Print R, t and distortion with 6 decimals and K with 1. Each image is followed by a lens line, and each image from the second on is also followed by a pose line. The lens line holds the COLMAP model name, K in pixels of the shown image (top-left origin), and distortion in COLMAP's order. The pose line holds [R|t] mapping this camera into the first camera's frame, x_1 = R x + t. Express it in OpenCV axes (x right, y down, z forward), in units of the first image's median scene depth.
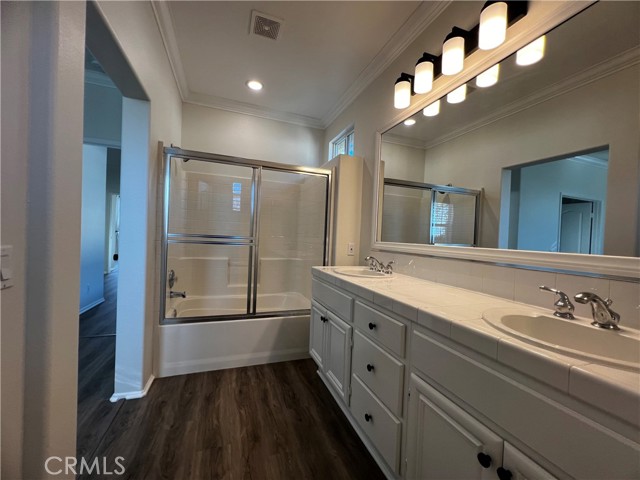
lens RADIAL K [[259.1, 0, 318.0], [0, 259.1, 242.9], [0, 0, 1]] dist [-0.002967, 0.001183]
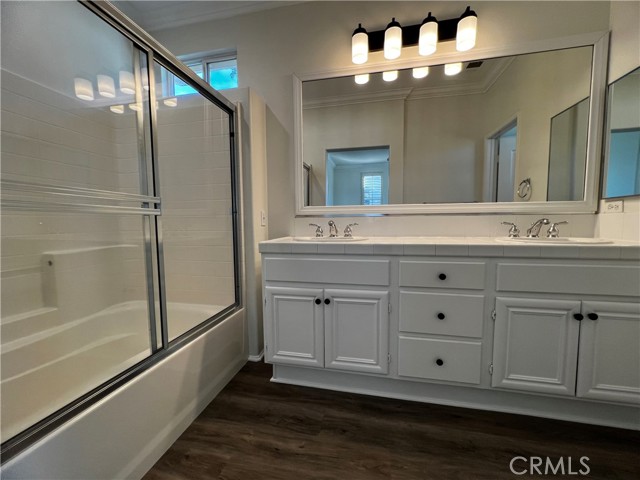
lens RADIAL K [[259.1, 0, 319.2], [0, 259.1, 239.2], [0, 0, 1]] dist [-0.002967, 0.001183]
pose [[0.532886, -0.107987, 0.839268, -0.655897], [0.052978, 0.994136, 0.094276, 0.032537], [-0.844527, -0.005776, 0.535482, 0.610769]]
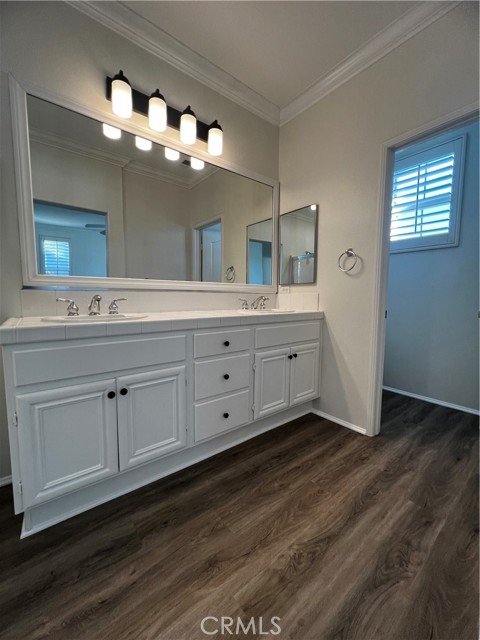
lens RADIAL K [[259.1, 0, 240.9], [0, 259.1, 317.1], [0, 0, 1]] dist [-0.002967, 0.001183]
pose [[-0.316974, -0.121560, 0.940612, -0.696828], [0.001819, 0.991673, 0.128771, 0.022957], [-0.948433, 0.042528, -0.314113, 0.941542]]
